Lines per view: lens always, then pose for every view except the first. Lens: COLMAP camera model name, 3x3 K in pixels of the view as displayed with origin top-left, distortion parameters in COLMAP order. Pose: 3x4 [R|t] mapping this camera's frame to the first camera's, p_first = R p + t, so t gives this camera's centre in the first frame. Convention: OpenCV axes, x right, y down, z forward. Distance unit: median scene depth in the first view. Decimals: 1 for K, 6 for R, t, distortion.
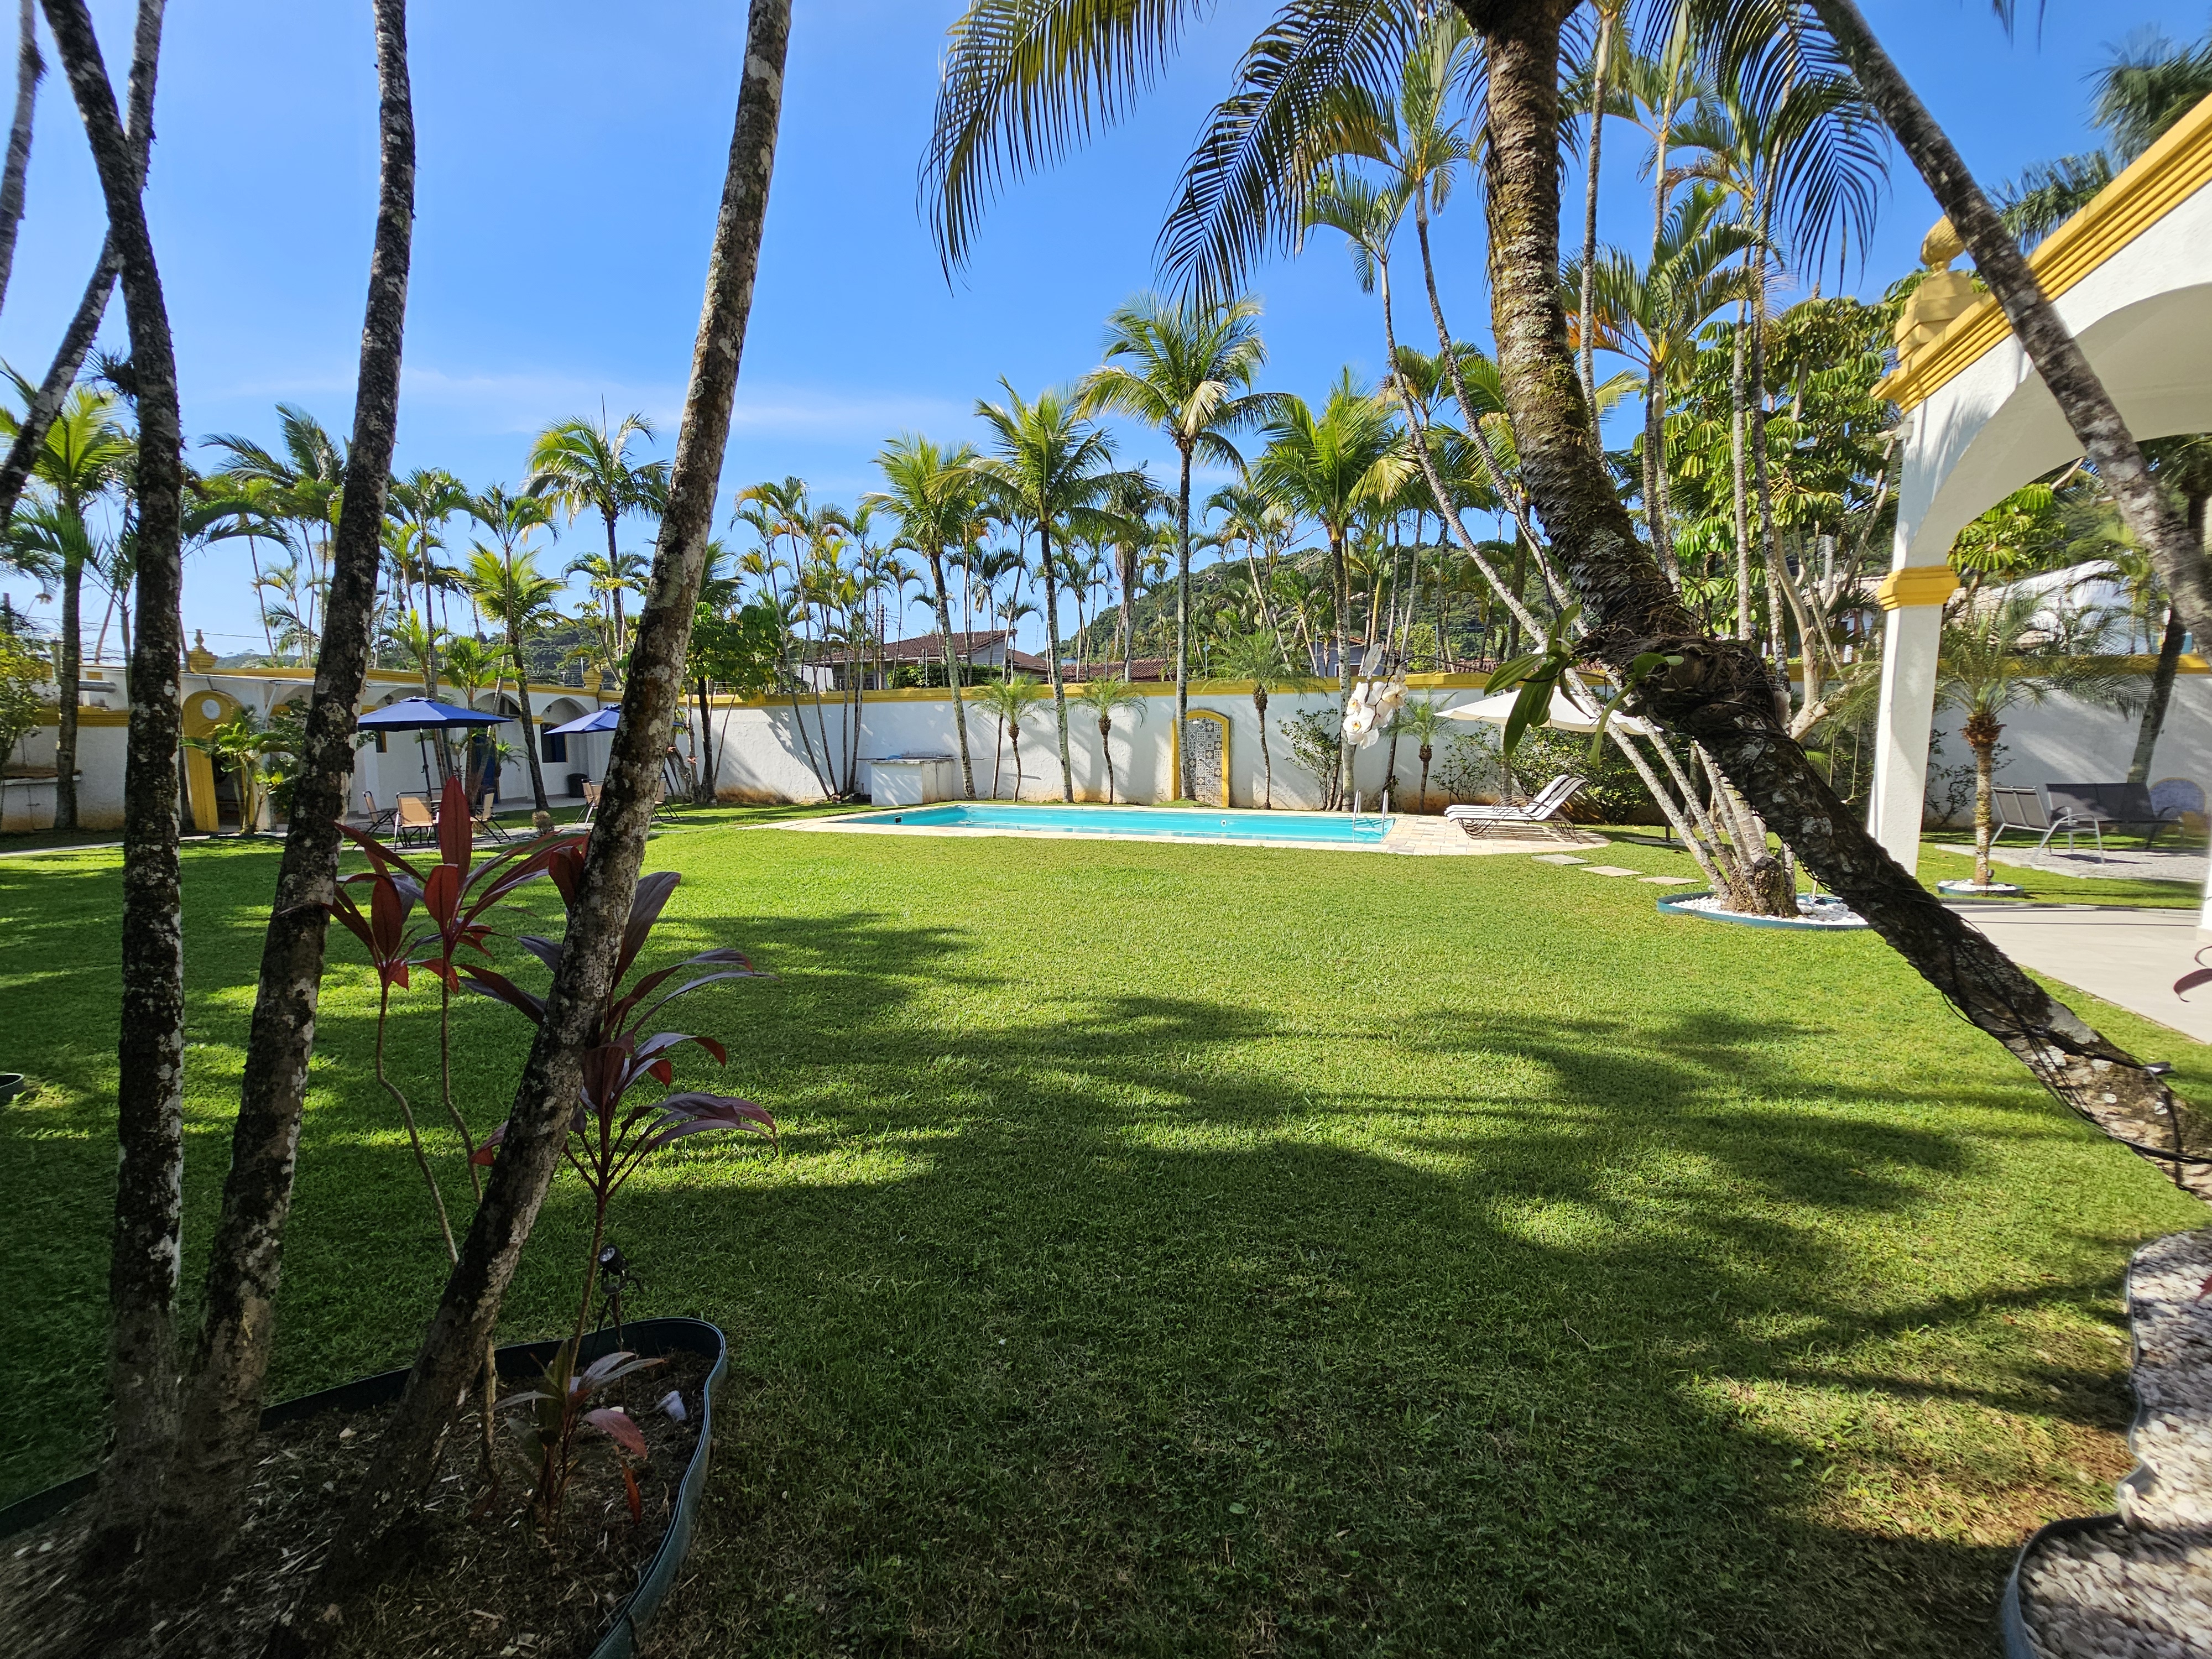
lens RADIAL K [[892.8, 0, 1101.3], [0, 892.8, 822.5], [0, 0, 1]] dist [-0.006080, -0.000470]
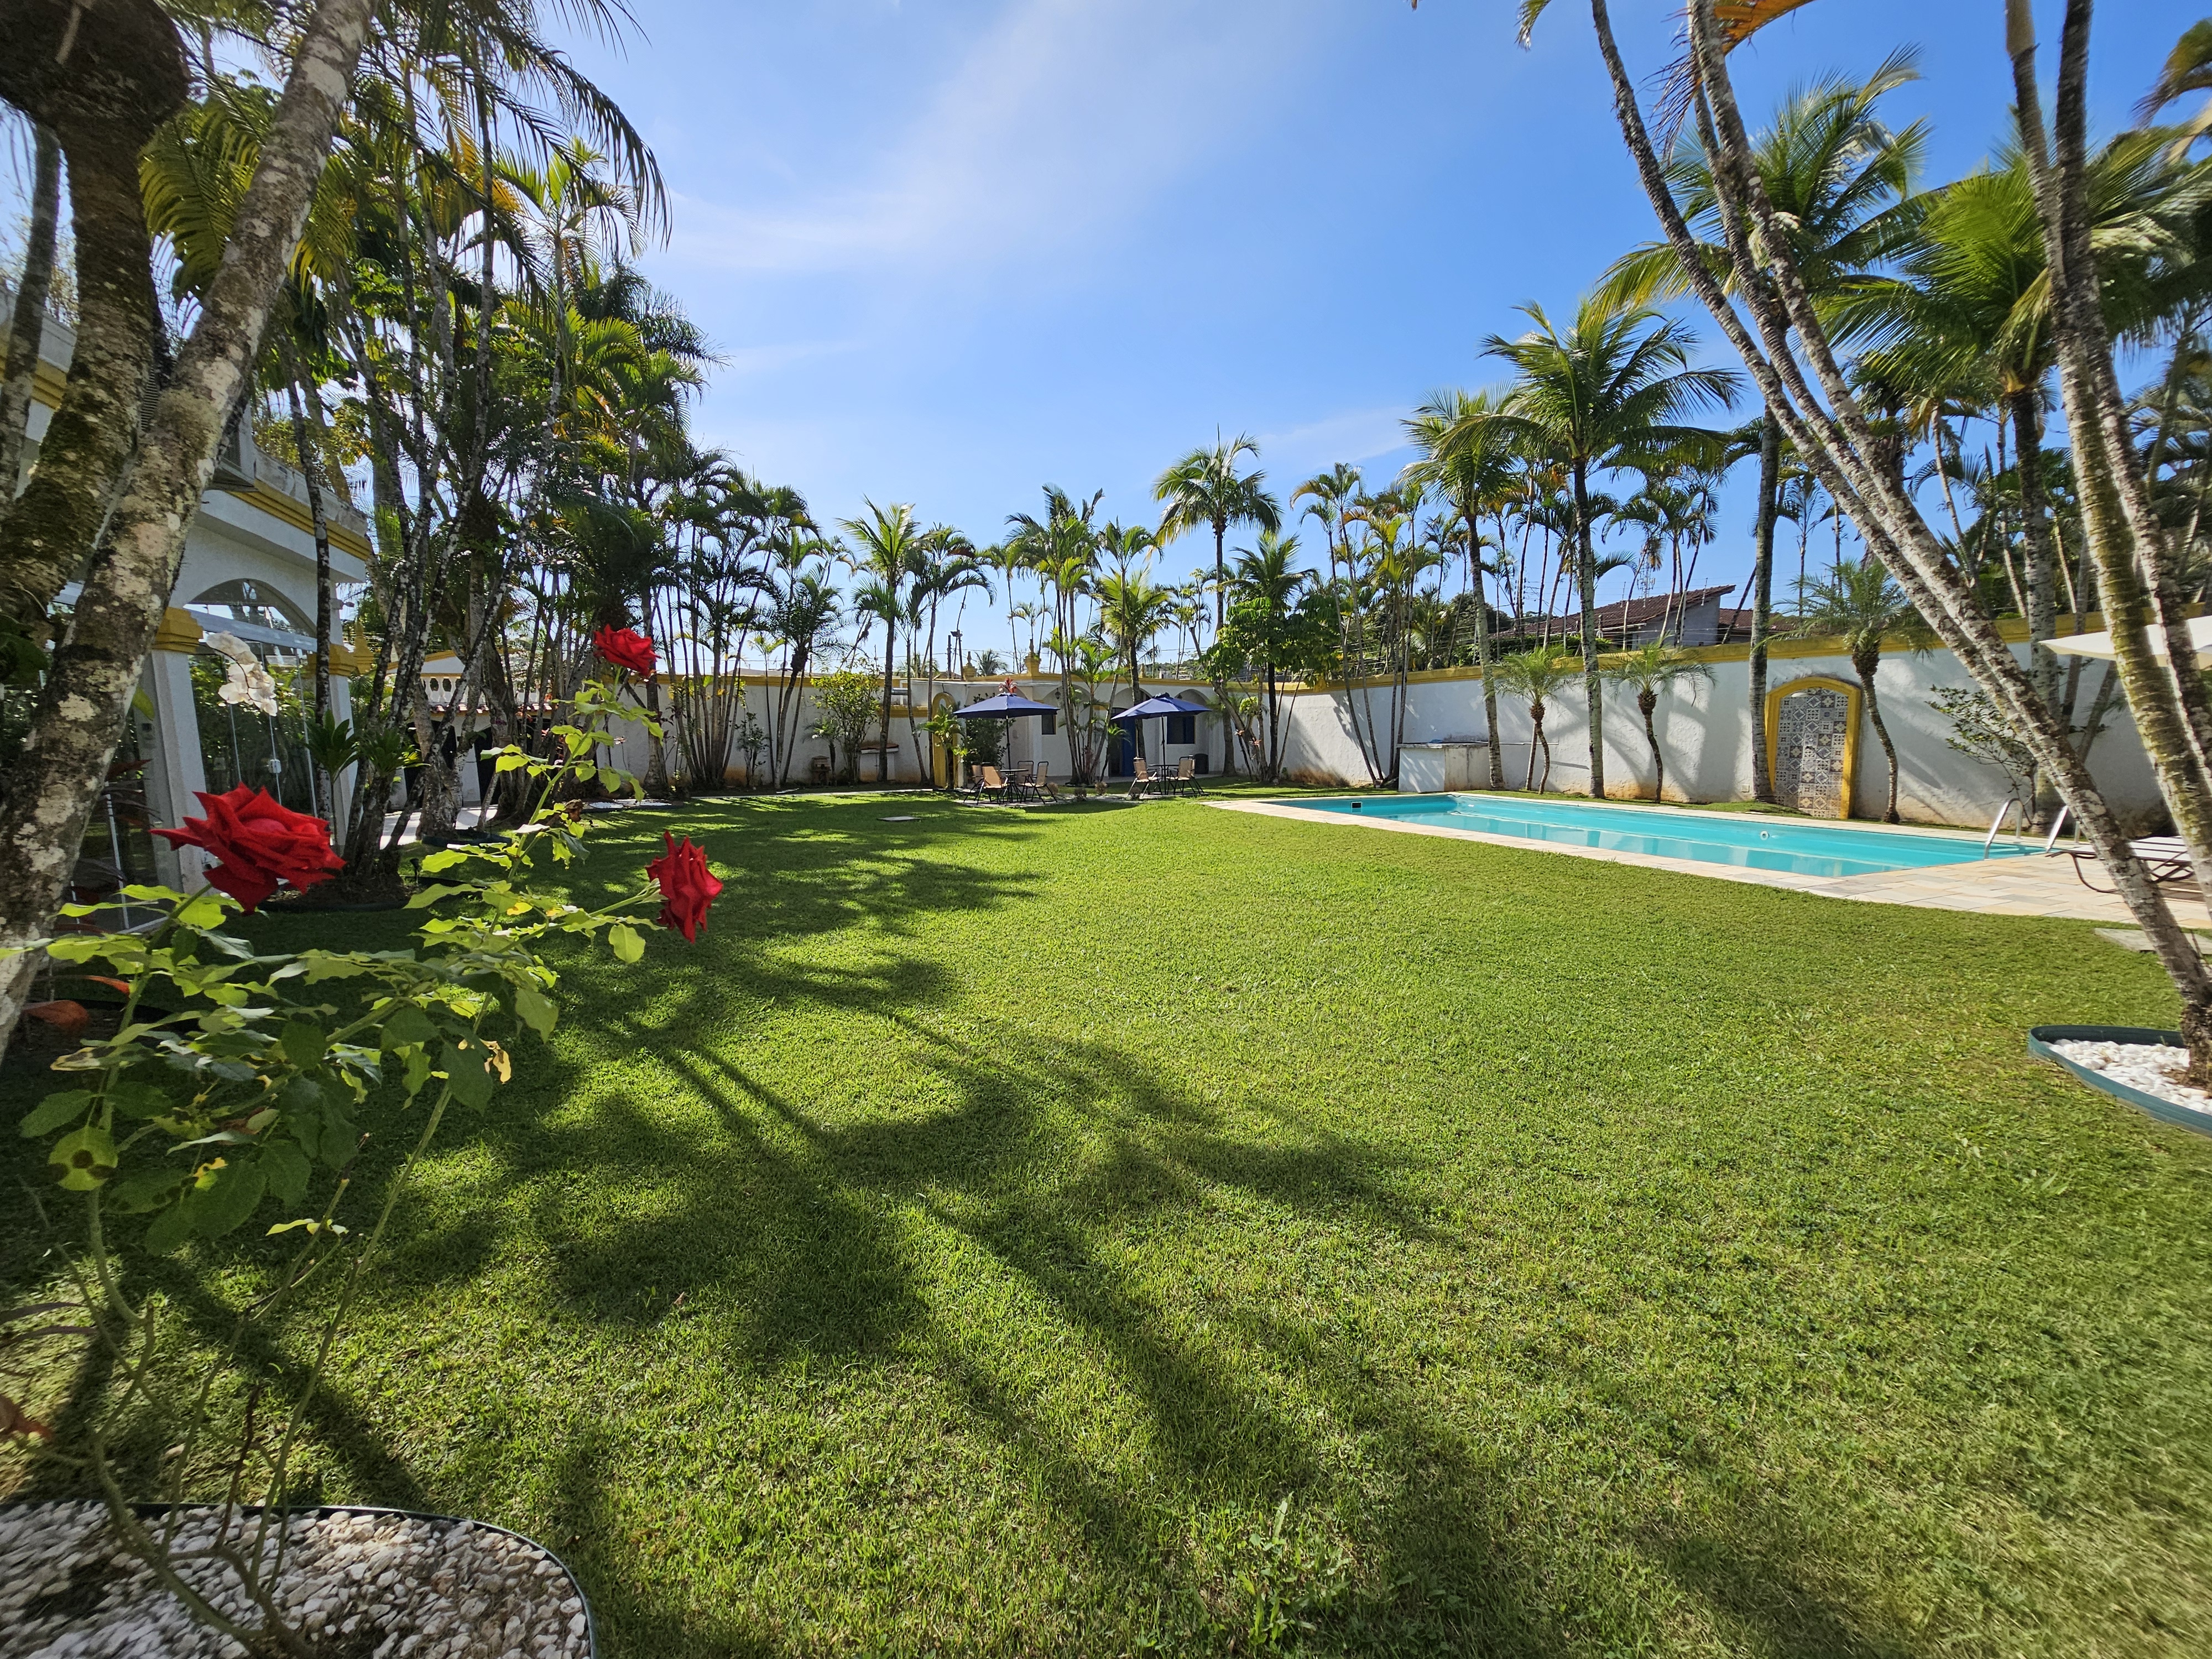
lens RADIAL K [[892.8, 0, 1116.2], [0, 892.8, 832.2], [0, 0, 1]] dist [-0.006080, -0.000470]
pose [[0.710793, 0.078872, -0.698965, 0.204946], [-0.060799, 0.996864, 0.050660, -0.004595], [0.700768, 0.006488, 0.713359, 0.094952]]
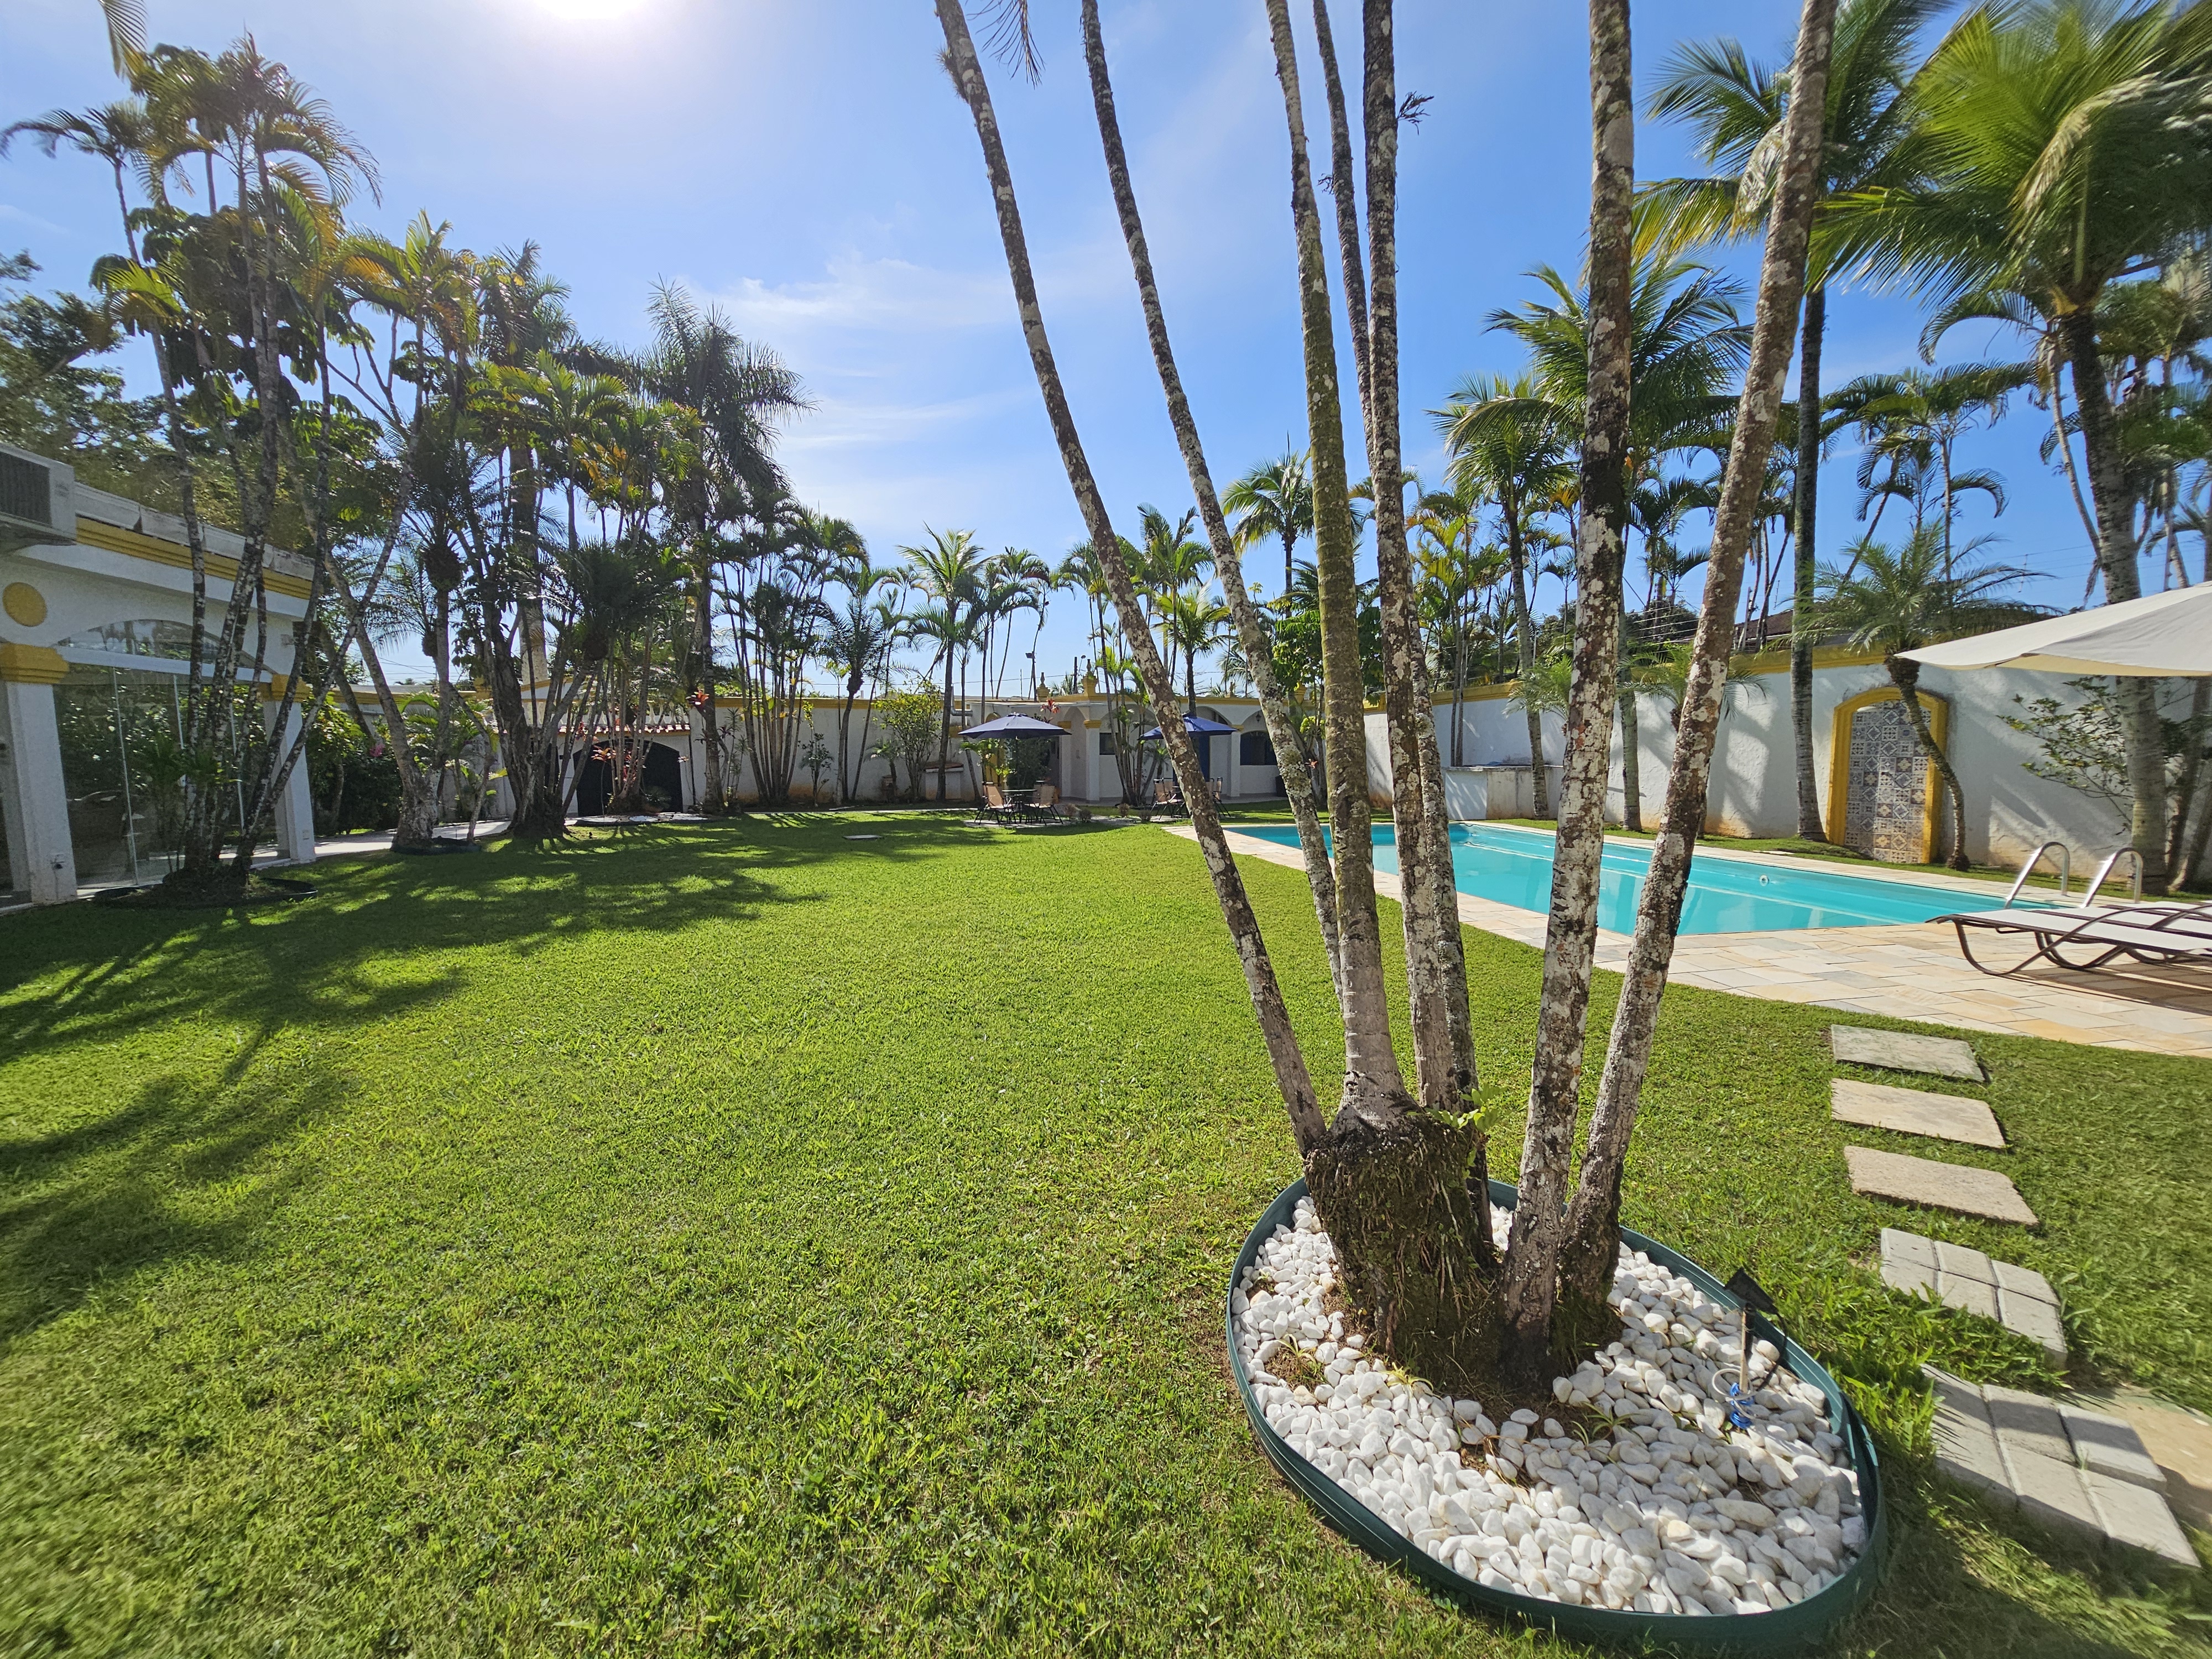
lens RADIAL K [[892.8, 0, 1117.8], [0, 892.8, 837.3], [0, 0, 1]] dist [-0.006080, -0.000470]
pose [[0.550879, 0.081604, -0.830586, 0.297817], [-0.073923, 0.996068, 0.048833, -0.018817], [0.831305, 0.034499, 0.554745, 0.244053]]
